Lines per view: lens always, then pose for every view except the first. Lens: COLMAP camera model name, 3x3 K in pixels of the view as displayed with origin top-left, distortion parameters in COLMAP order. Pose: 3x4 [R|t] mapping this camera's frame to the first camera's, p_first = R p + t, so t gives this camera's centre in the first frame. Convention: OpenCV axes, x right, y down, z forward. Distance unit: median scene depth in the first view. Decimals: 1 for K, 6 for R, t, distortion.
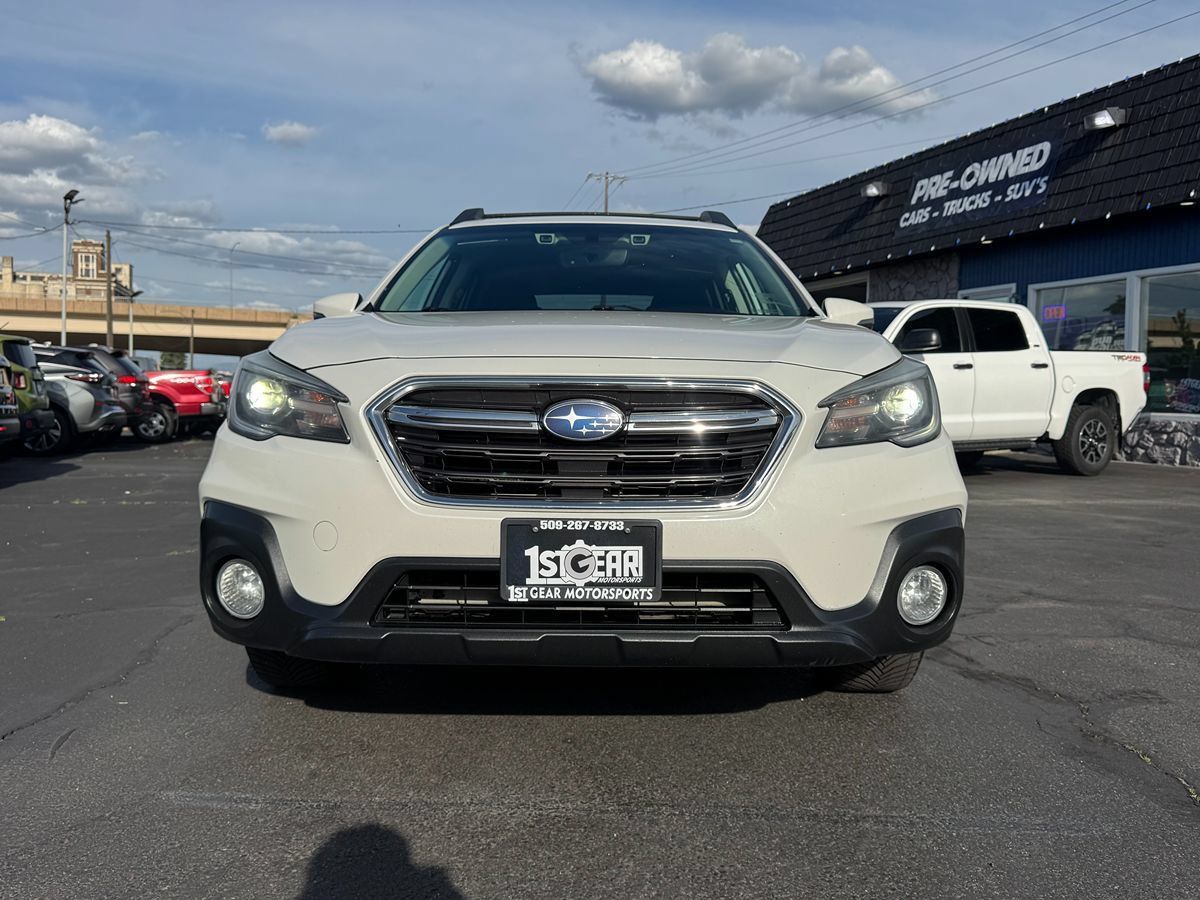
lens RADIAL K [[1065.9, 0, 600.0], [0, 1065.9, 450.0], [0, 0, 1]] dist [0.055570, -0.090101]
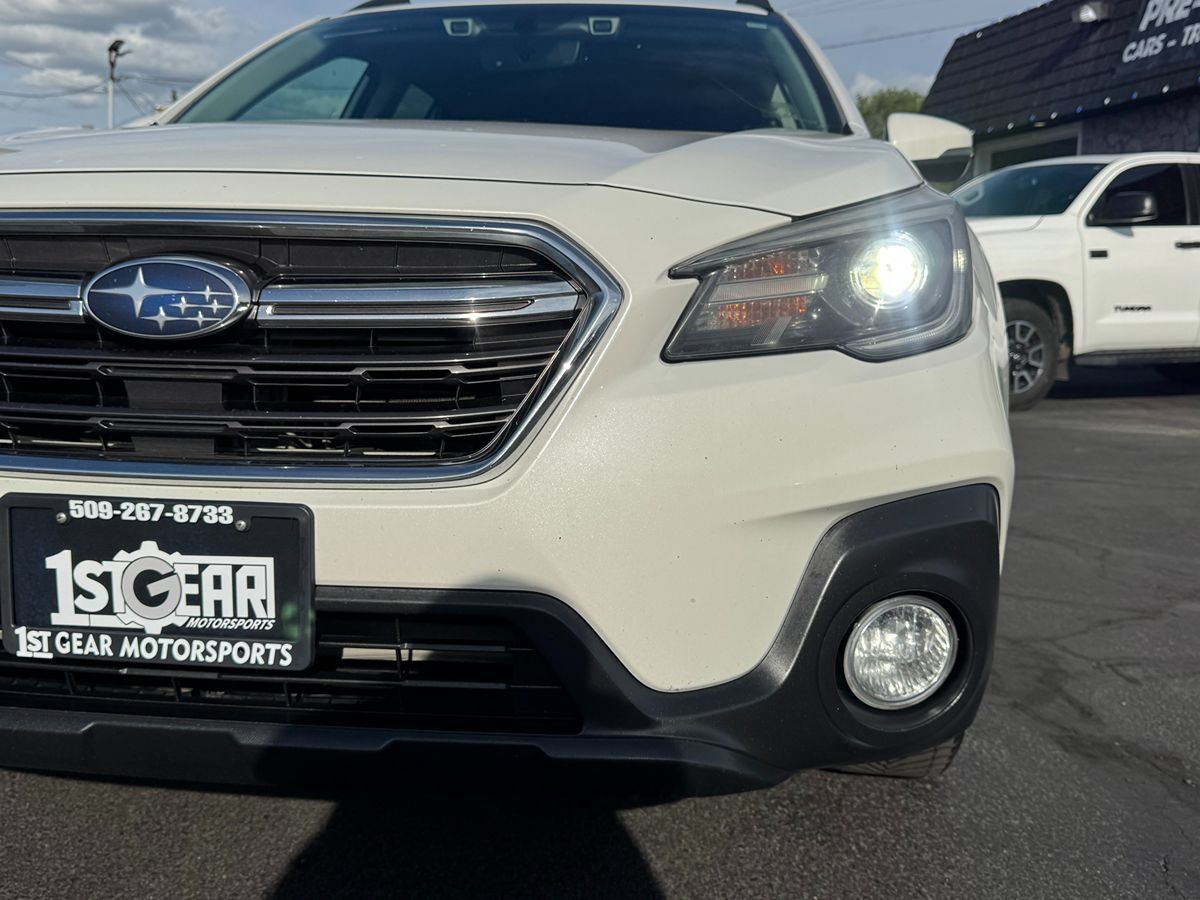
lens RADIAL K [[1234.7, 0, 618.4], [0, 1234.7, 447.2], [0, 0, 1]] dist [0.079764, -0.173962]
pose [[0.992430, 0.023159, -0.120612, 0.241694], [-0.013773, 0.996852, 0.078076, -0.006420], [0.122040, -0.075823, 0.989625, 0.418331]]
